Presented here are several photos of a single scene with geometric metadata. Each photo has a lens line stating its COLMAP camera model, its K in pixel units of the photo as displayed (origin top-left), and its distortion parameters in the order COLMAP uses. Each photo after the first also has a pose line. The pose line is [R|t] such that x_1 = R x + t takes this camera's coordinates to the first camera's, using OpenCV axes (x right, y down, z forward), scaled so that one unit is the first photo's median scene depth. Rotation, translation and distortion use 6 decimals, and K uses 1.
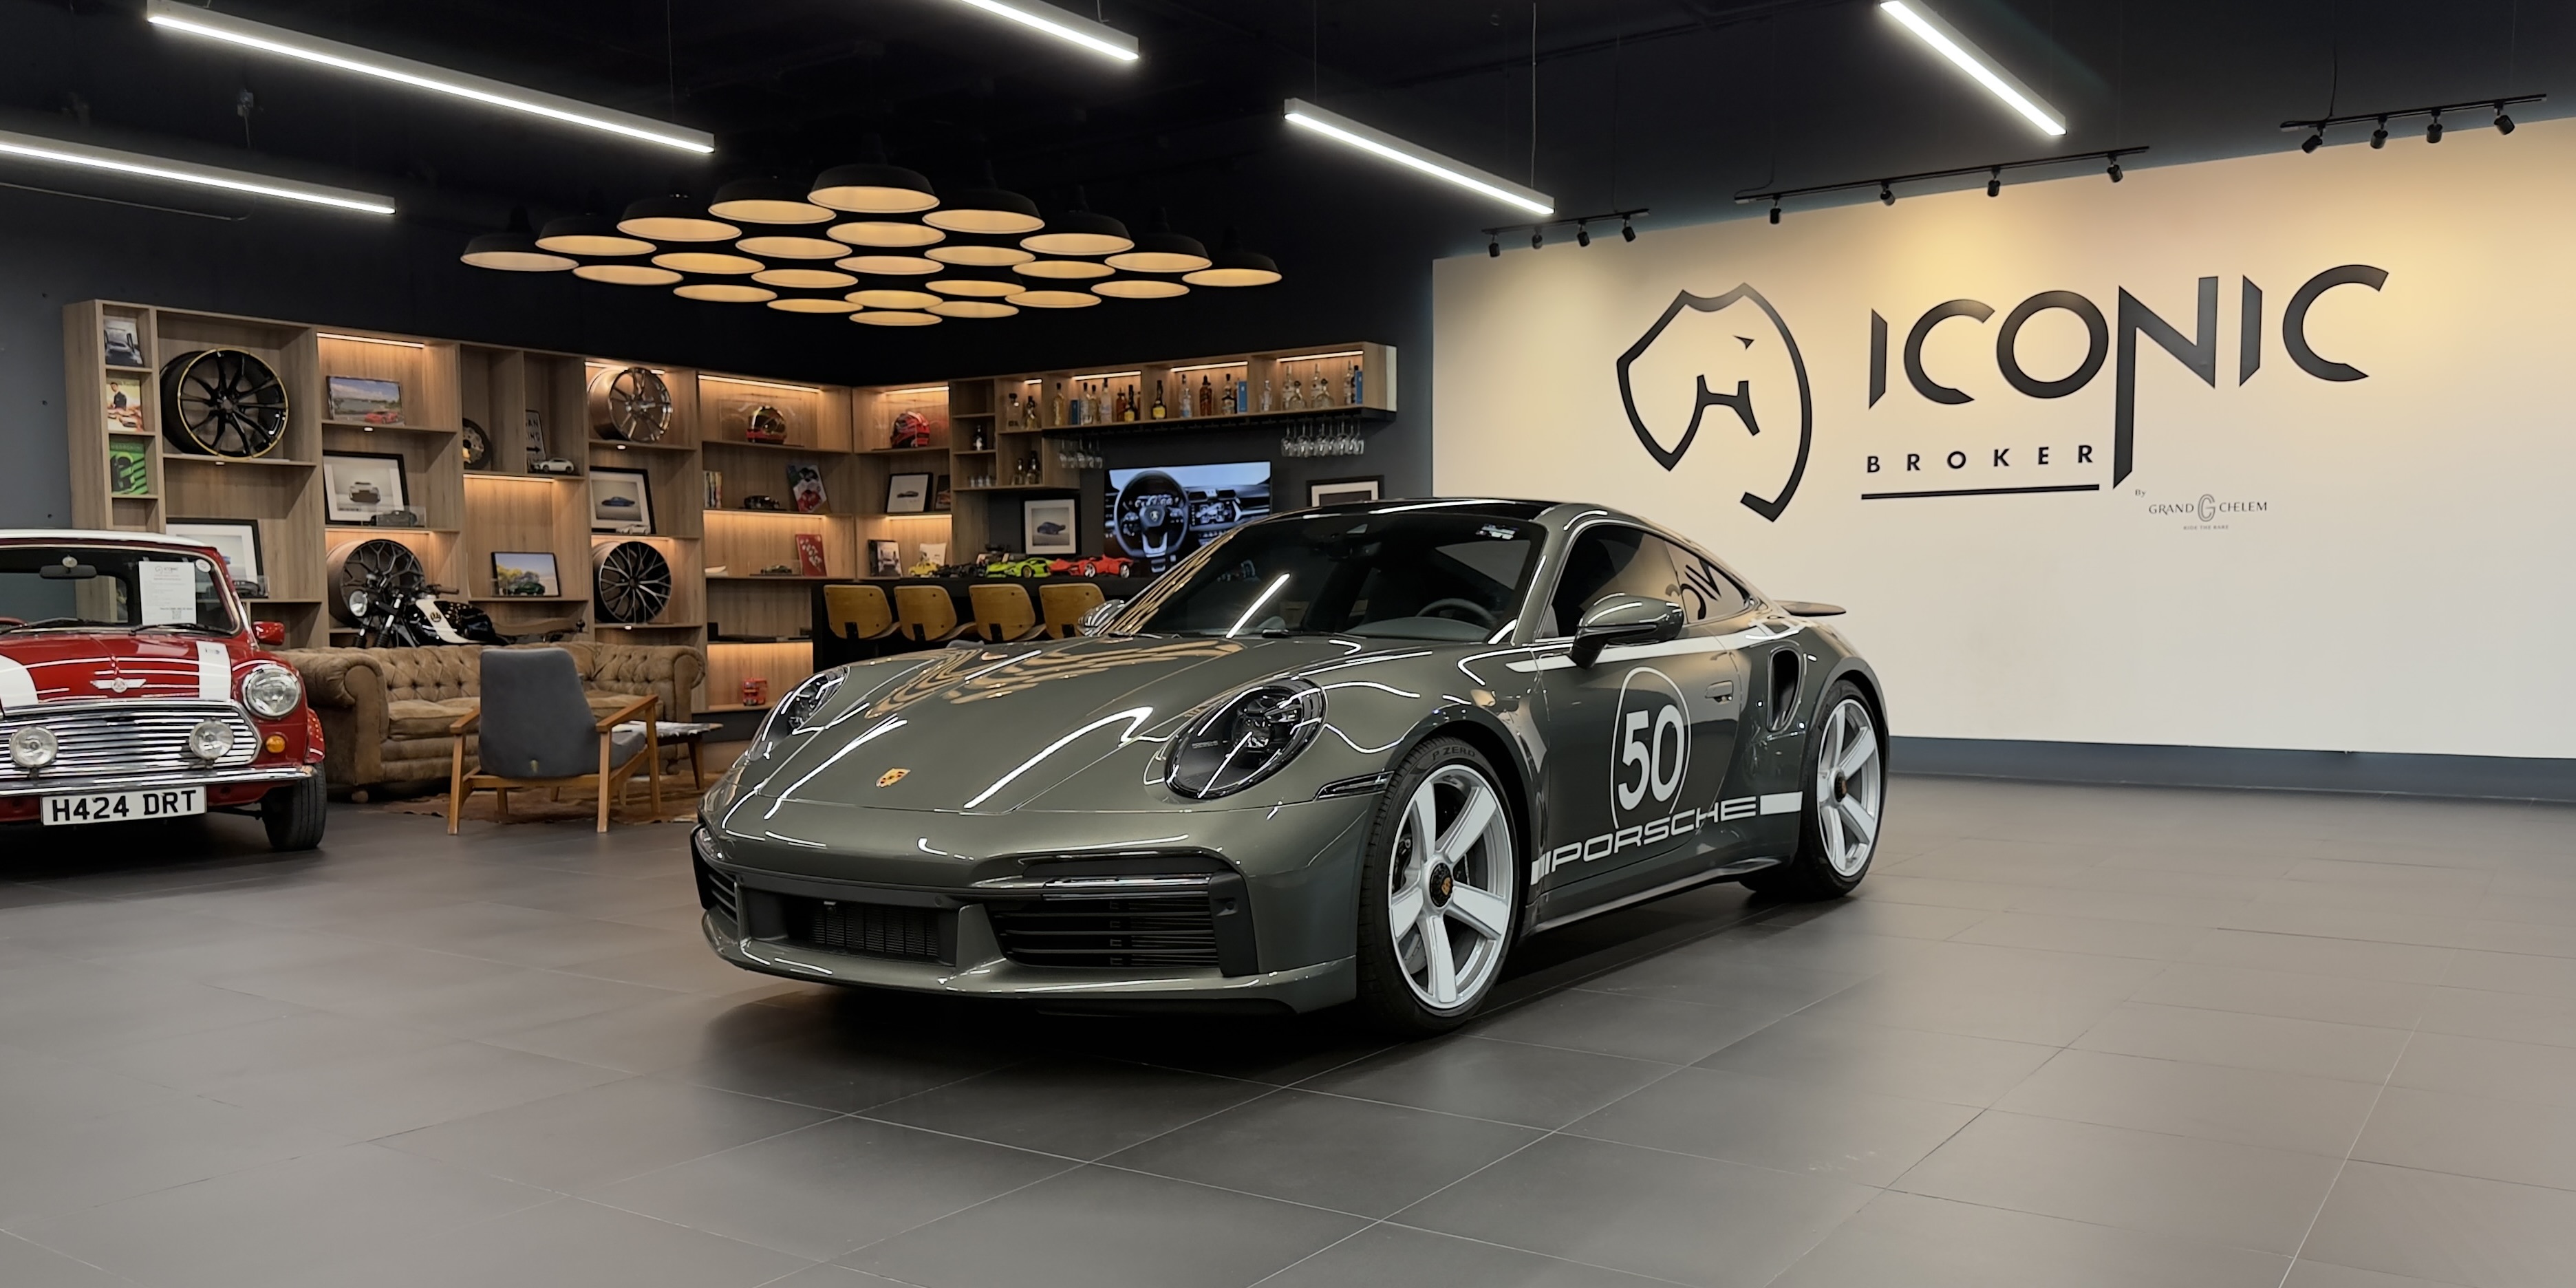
lens RADIAL K [[2062.9, 0, 1288.0], [0, 2062.9, 644.0], [0, 0, 1]] dist [0.229776, -0.520977]
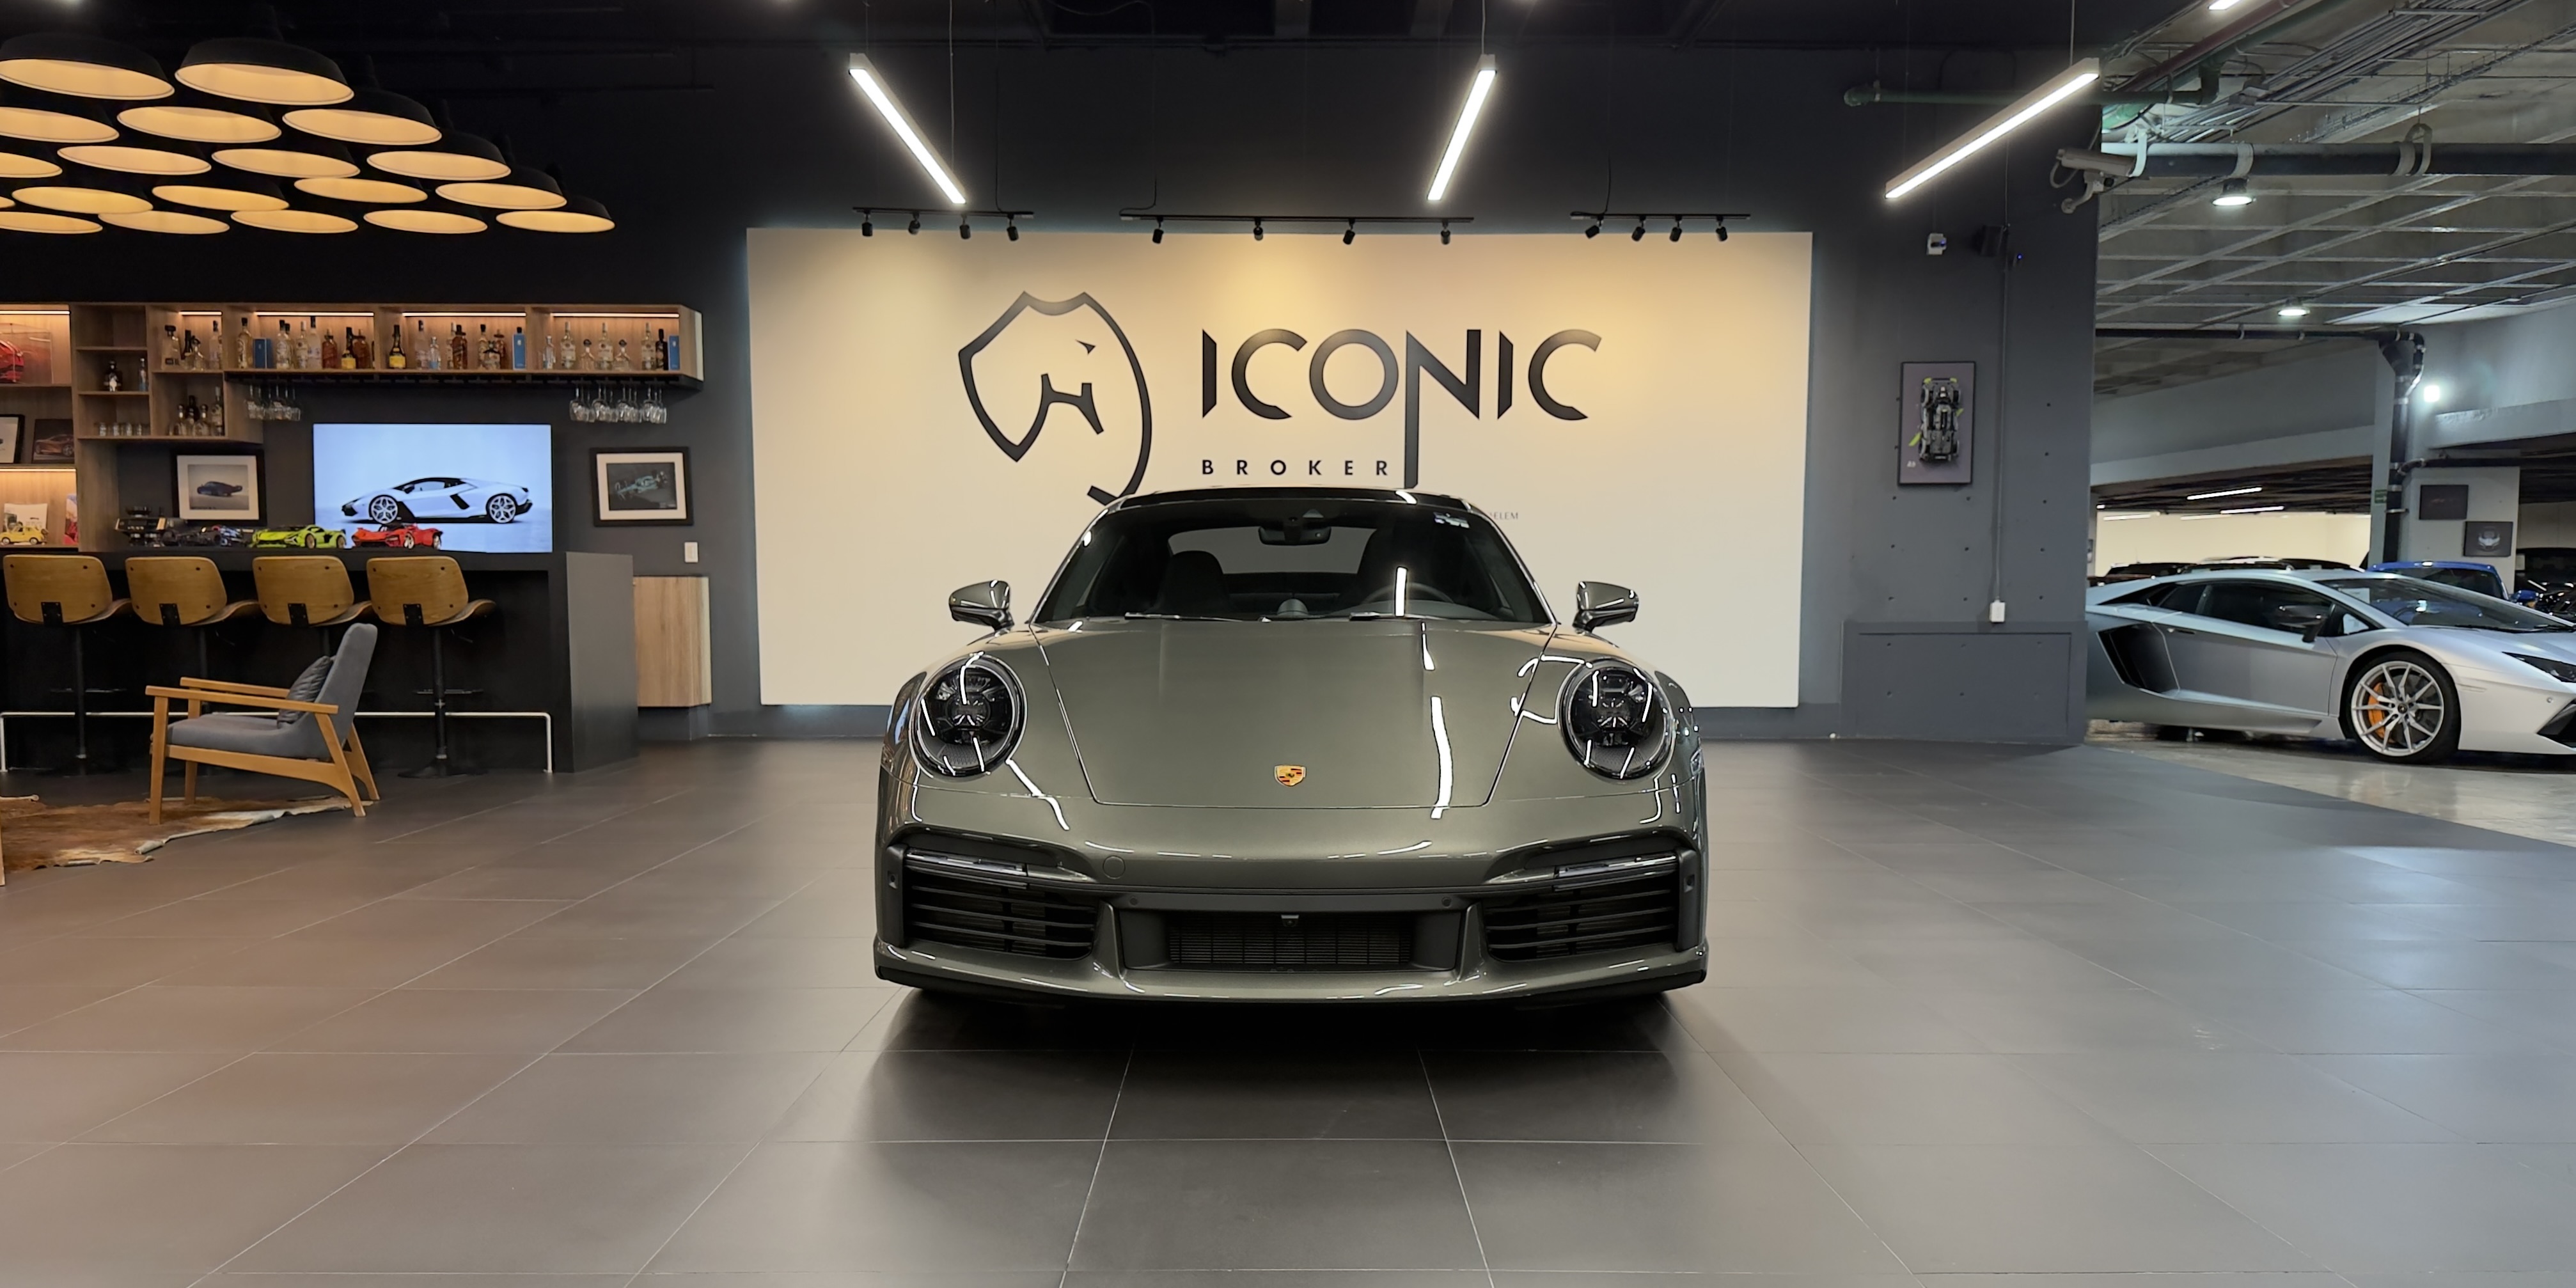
lens RADIAL K [[1899.7, 0, 1328.0], [0, 1899.7, 687.6], [0, 0, 1]] dist [0.208602, -0.380451]
pose [[0.811726, -0.023578, 0.583562, -0.265996], [0.003399, 0.999359, 0.035650, -0.002347], [-0.584029, -0.026954, 0.811285, 0.111785]]
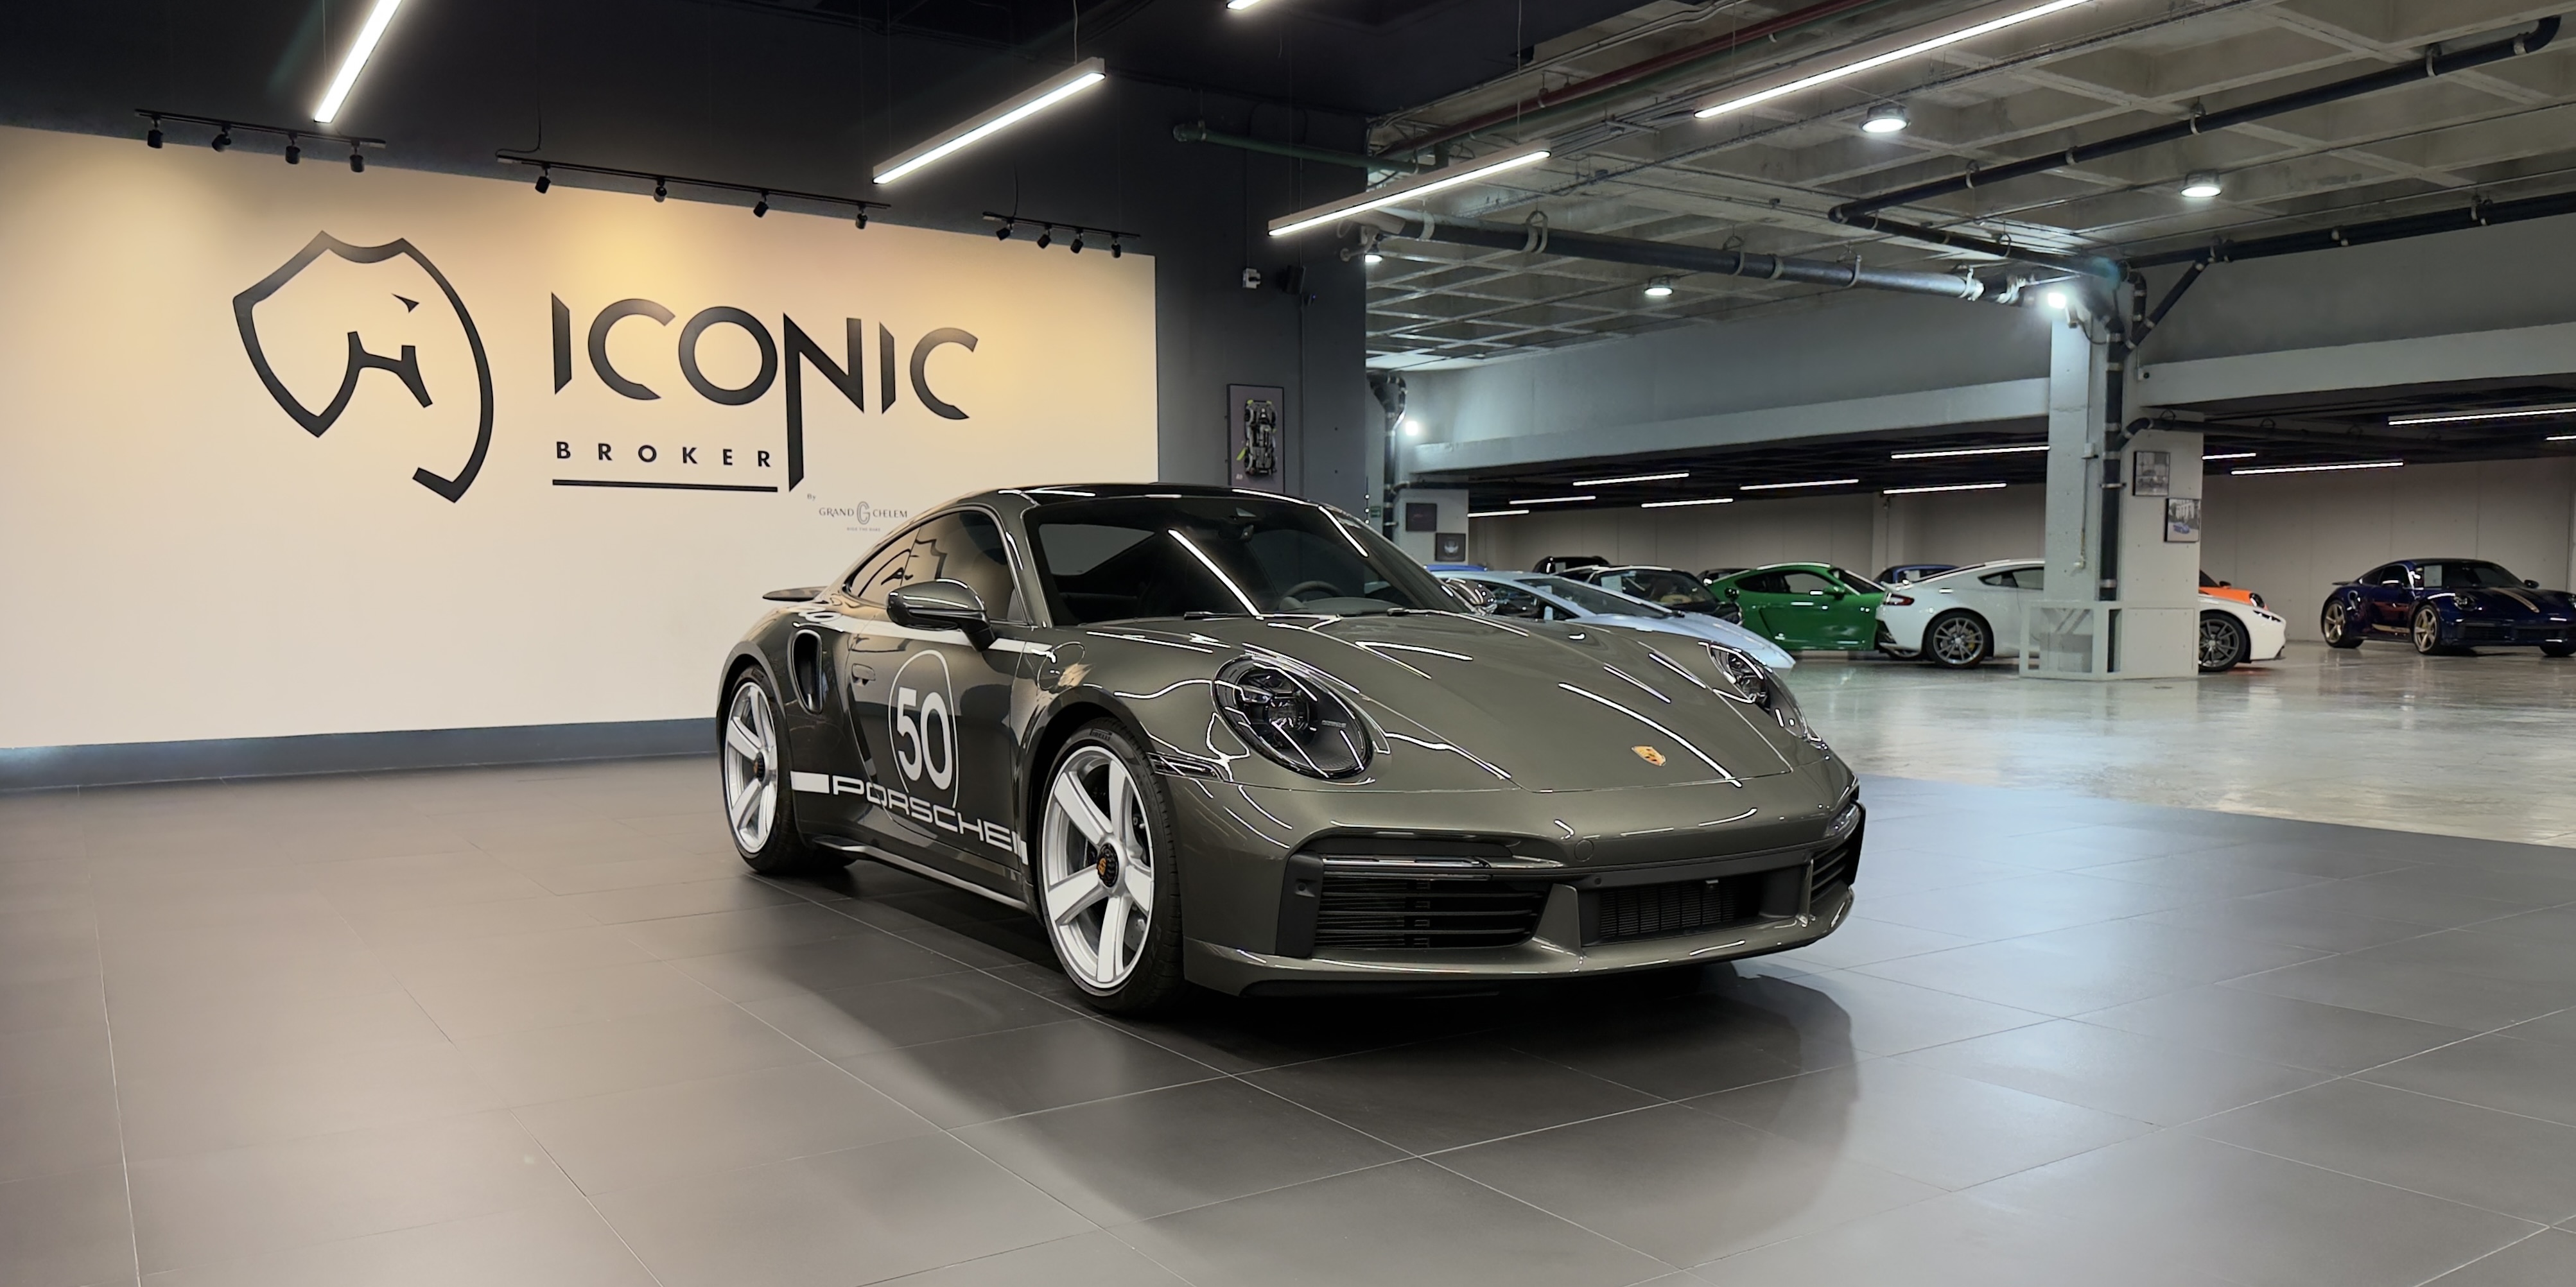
lens RADIAL K [[1899.5, 0, 1328.0], [0, 1899.5, 687.1], [0, 0, 1]] dist [0.208602, -0.380451]
pose [[0.344020, -0.045456, 0.937861, -0.450496], [0.018502, 0.998962, 0.041630, -0.004918], [-0.938780, 0.003031, 0.344504, 0.328317]]
